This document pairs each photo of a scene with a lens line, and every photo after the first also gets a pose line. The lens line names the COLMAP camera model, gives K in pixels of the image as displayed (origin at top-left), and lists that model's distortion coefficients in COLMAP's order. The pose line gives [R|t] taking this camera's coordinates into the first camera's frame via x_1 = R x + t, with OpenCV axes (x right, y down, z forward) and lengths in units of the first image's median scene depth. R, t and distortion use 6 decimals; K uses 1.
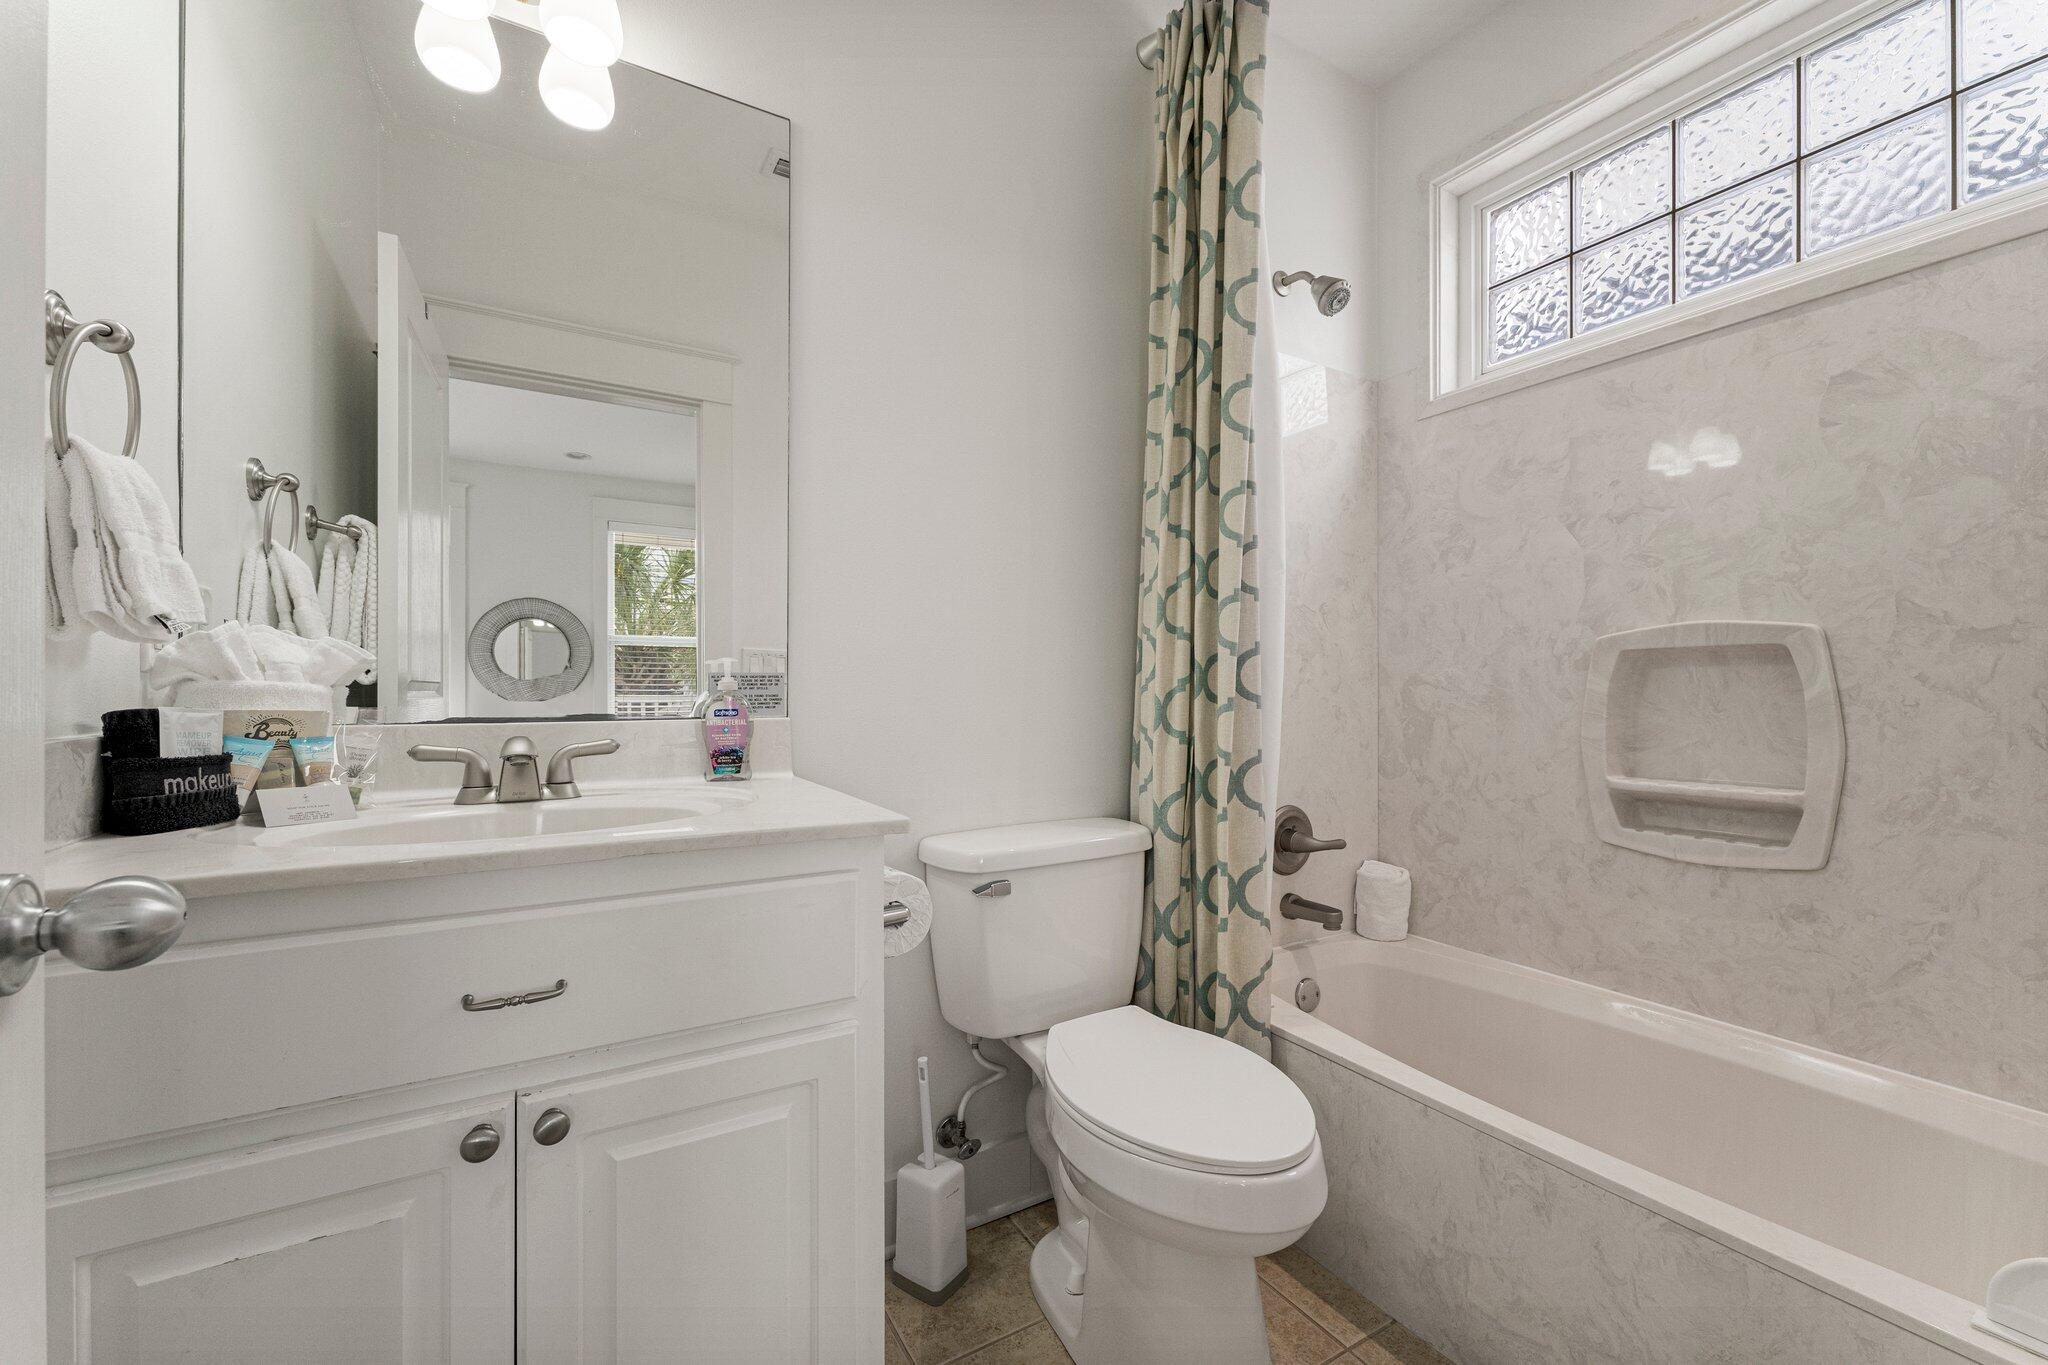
lens RADIAL K [[842.2, 0, 1024.4], [0, 842.2, 691.2], [0, 0, 1]] dist [-0.002496, 0.000027]
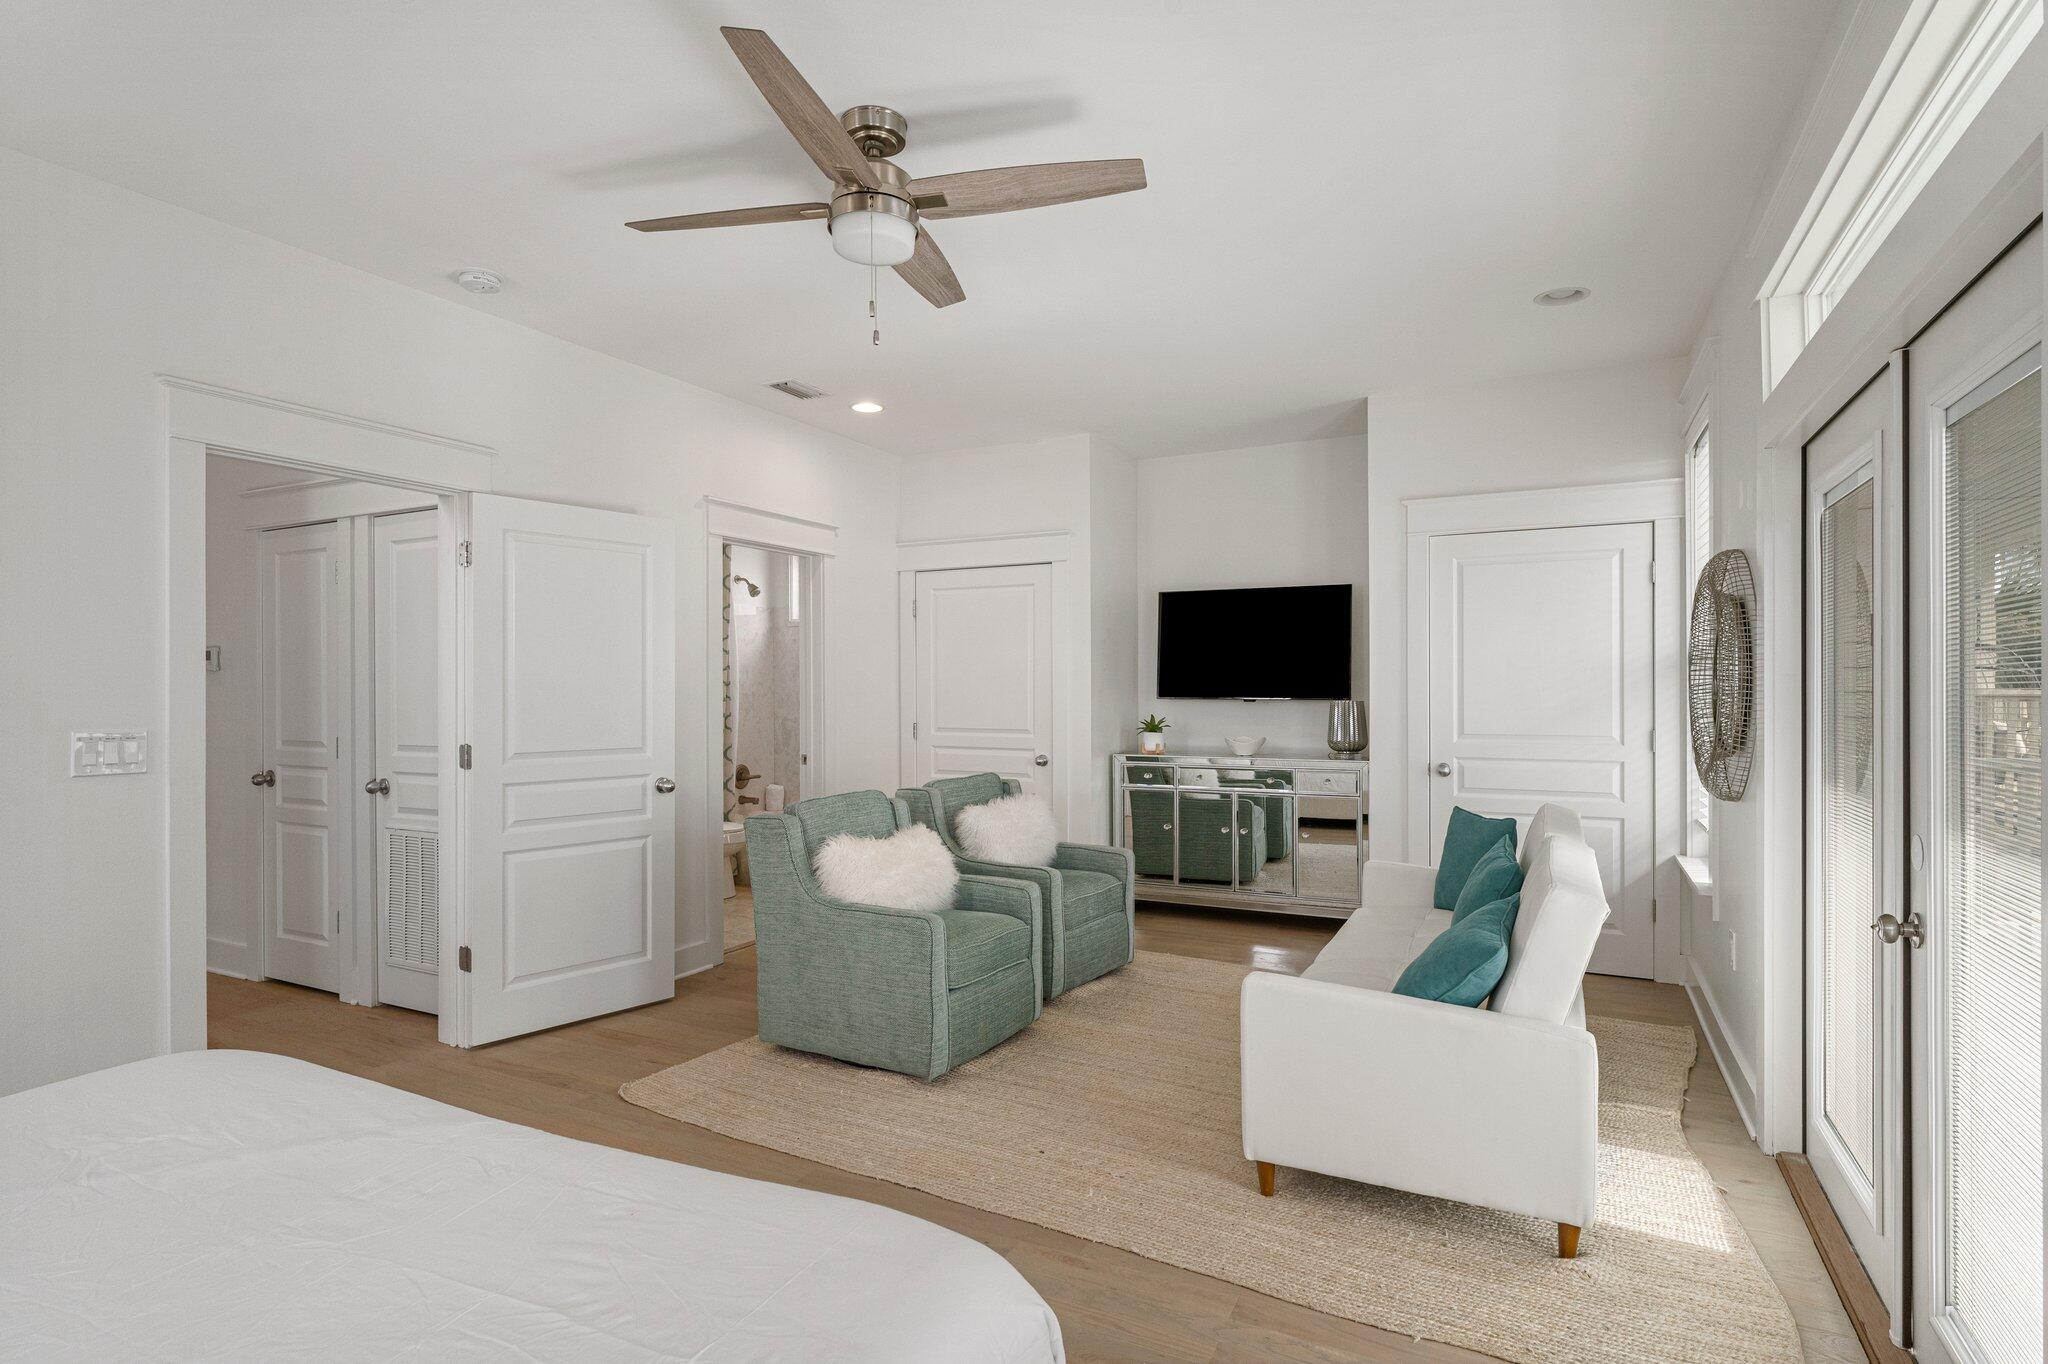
lens RADIAL K [[1009.3, 0, 1028.6], [0, 1009.3, 689.2], [0, 0, 1]] dist [0.000861, 0.000012]
pose [[0.841284, -0.004281, 0.540576, -0.723245], [0.005539, 0.999984, -0.000701, -0.110125], [-0.540565, 0.003584, 0.841295, -2.436992]]
